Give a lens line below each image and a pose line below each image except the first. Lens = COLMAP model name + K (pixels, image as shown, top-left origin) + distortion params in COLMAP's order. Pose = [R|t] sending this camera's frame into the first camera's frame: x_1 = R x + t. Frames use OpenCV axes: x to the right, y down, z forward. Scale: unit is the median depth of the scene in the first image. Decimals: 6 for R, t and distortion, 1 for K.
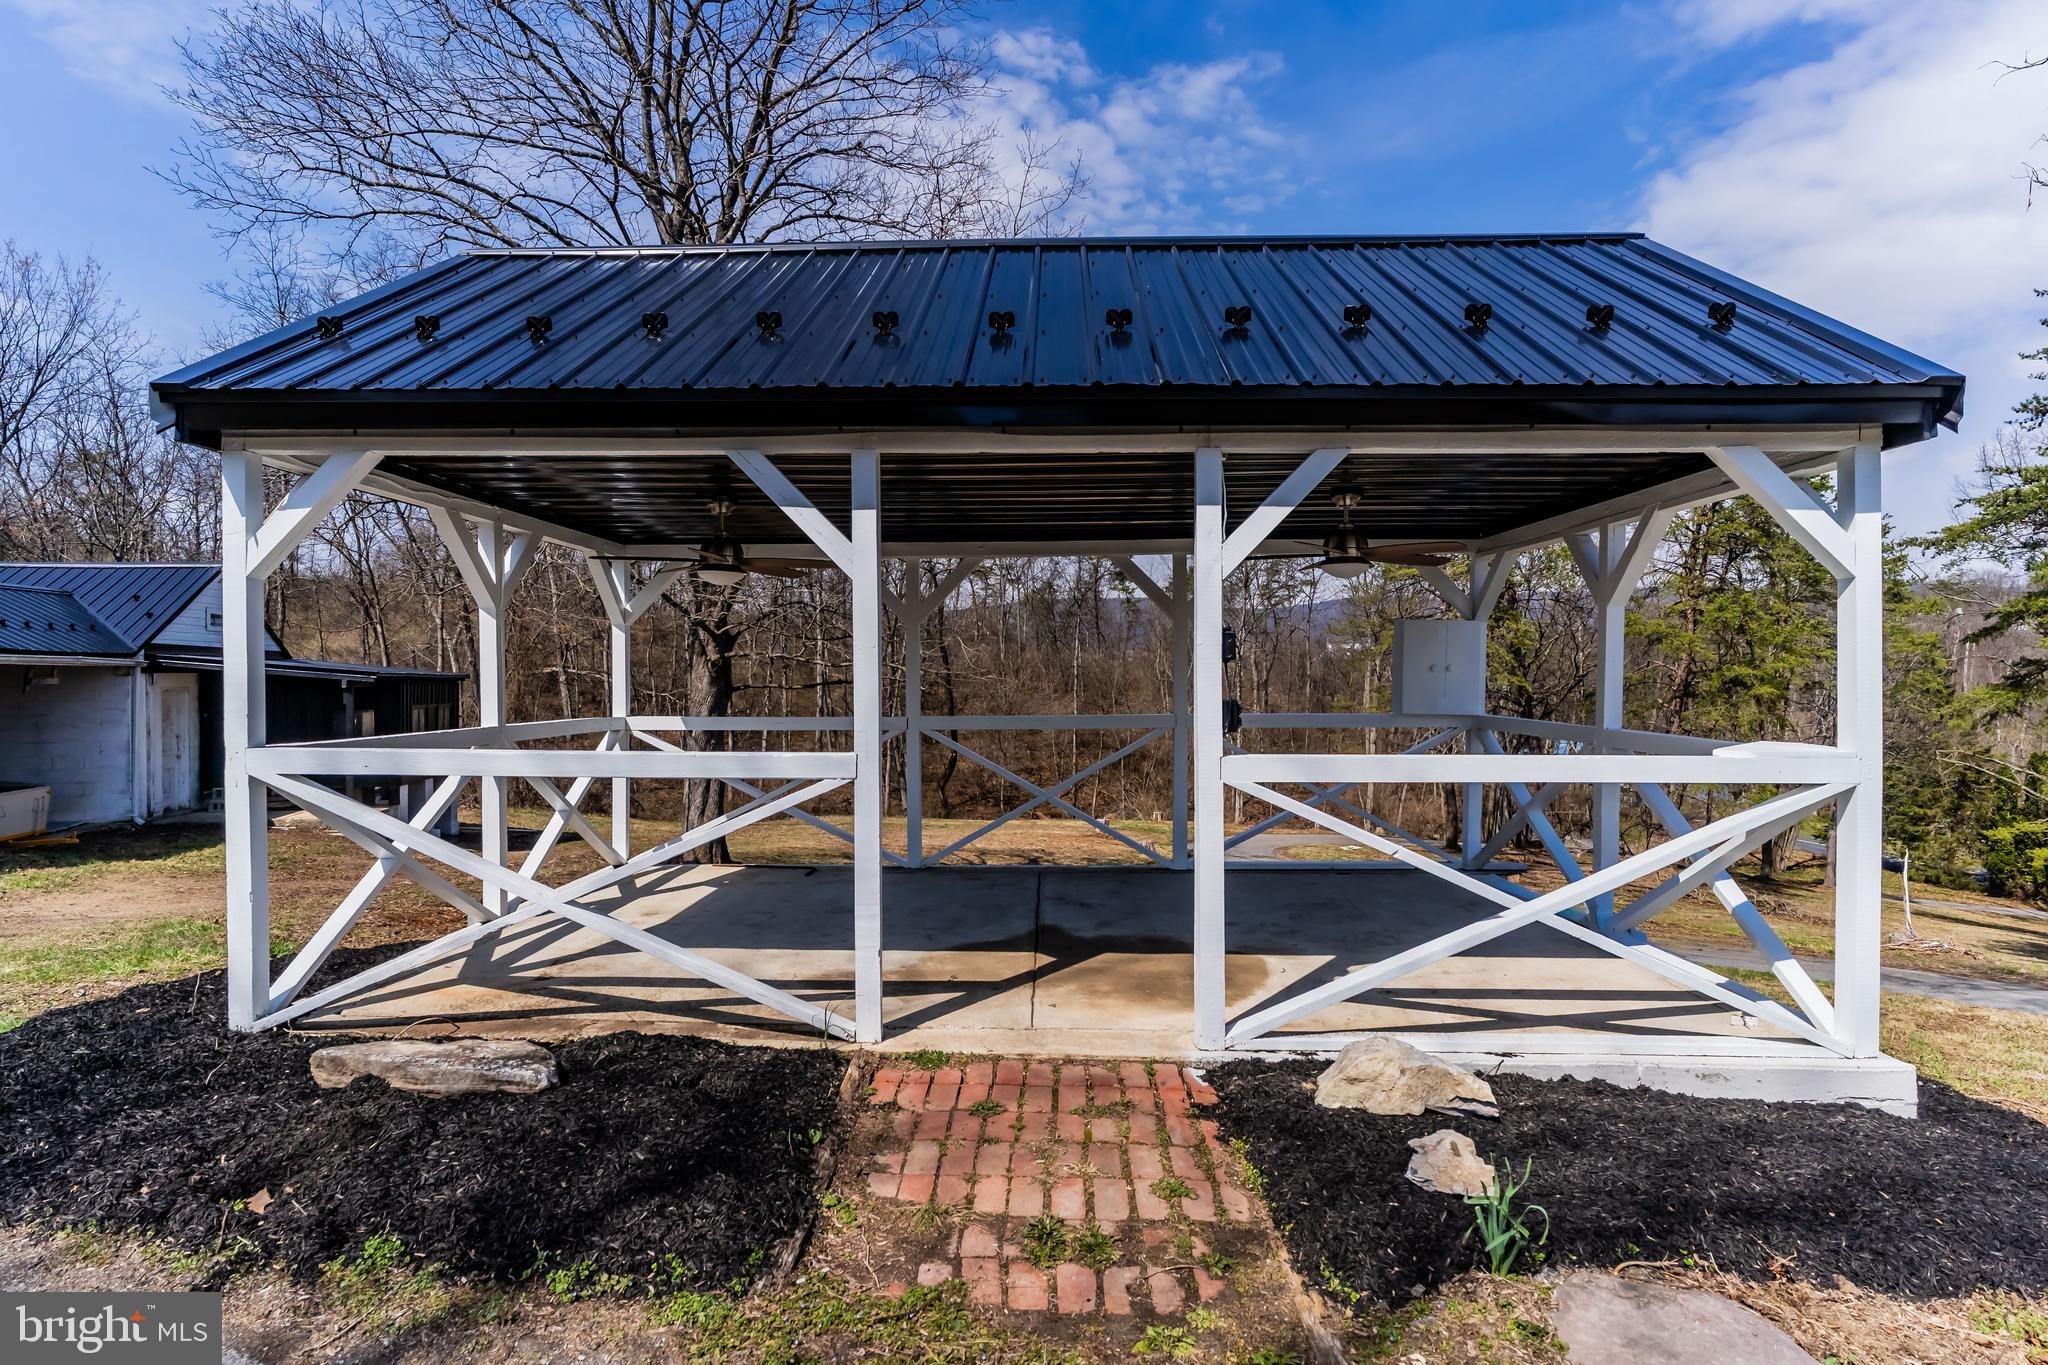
lens RADIAL K [[1059.3, 0, 1008.6], [0, 1059.3, 683.6], [0, 0, 1]] dist [-0.001990, 0.002344]
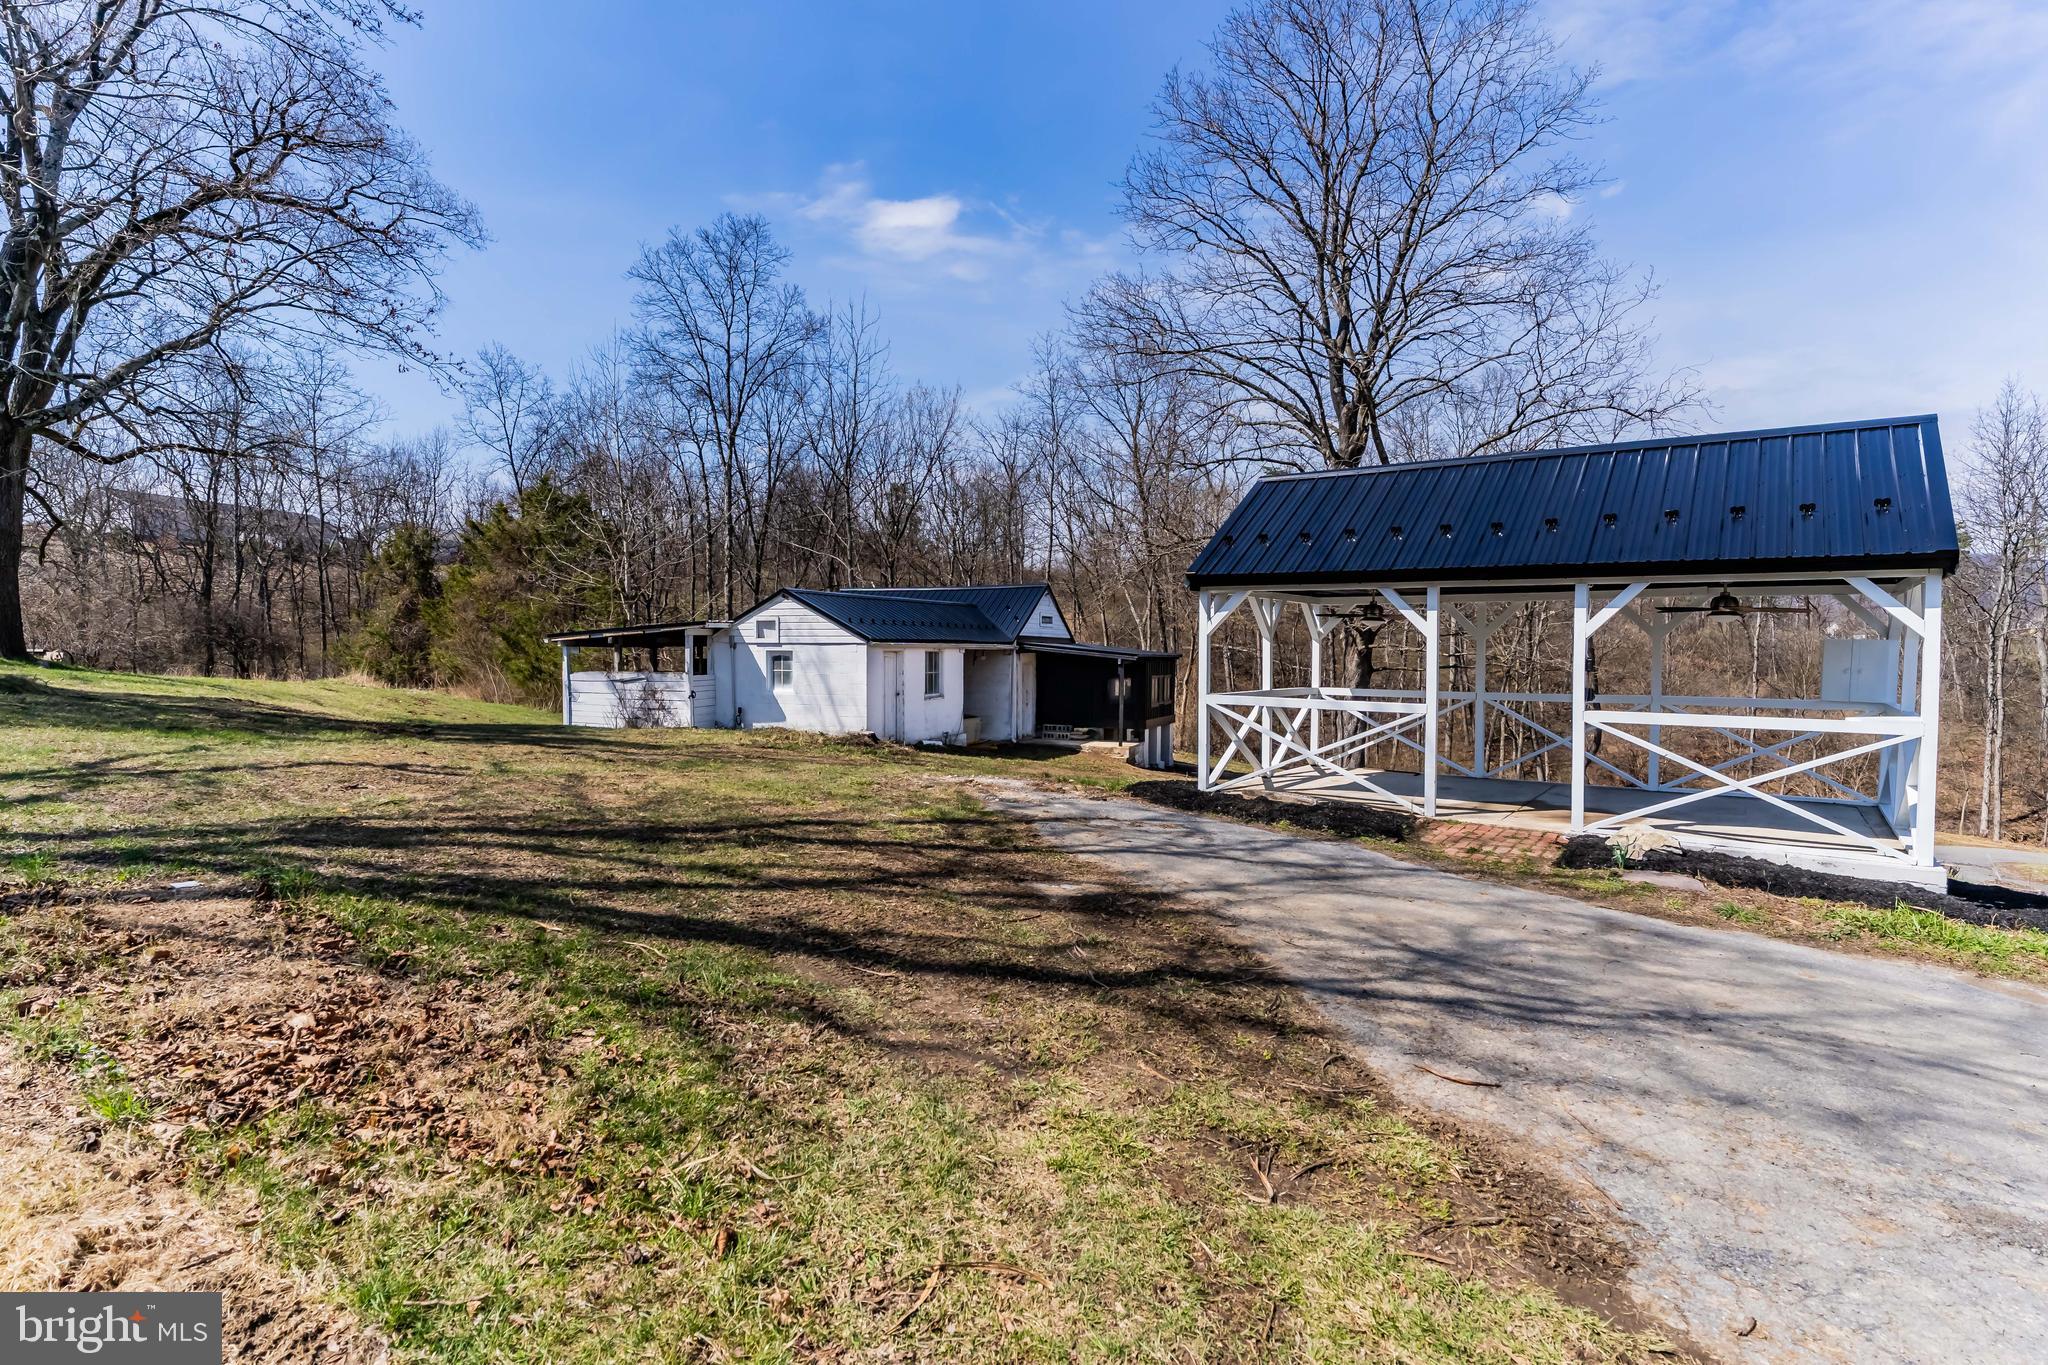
lens RADIAL K [[1059.3, 0, 1008.6], [0, 1059.3, 683.6], [0, 0, 1]] dist [-0.001990, 0.002344]
pose [[0.834170, 0.025935, -0.550897, 0.385159], [-0.011488, 0.999494, 0.029658, -0.044468], [0.551388, -0.018411, 0.834046, -1.535819]]
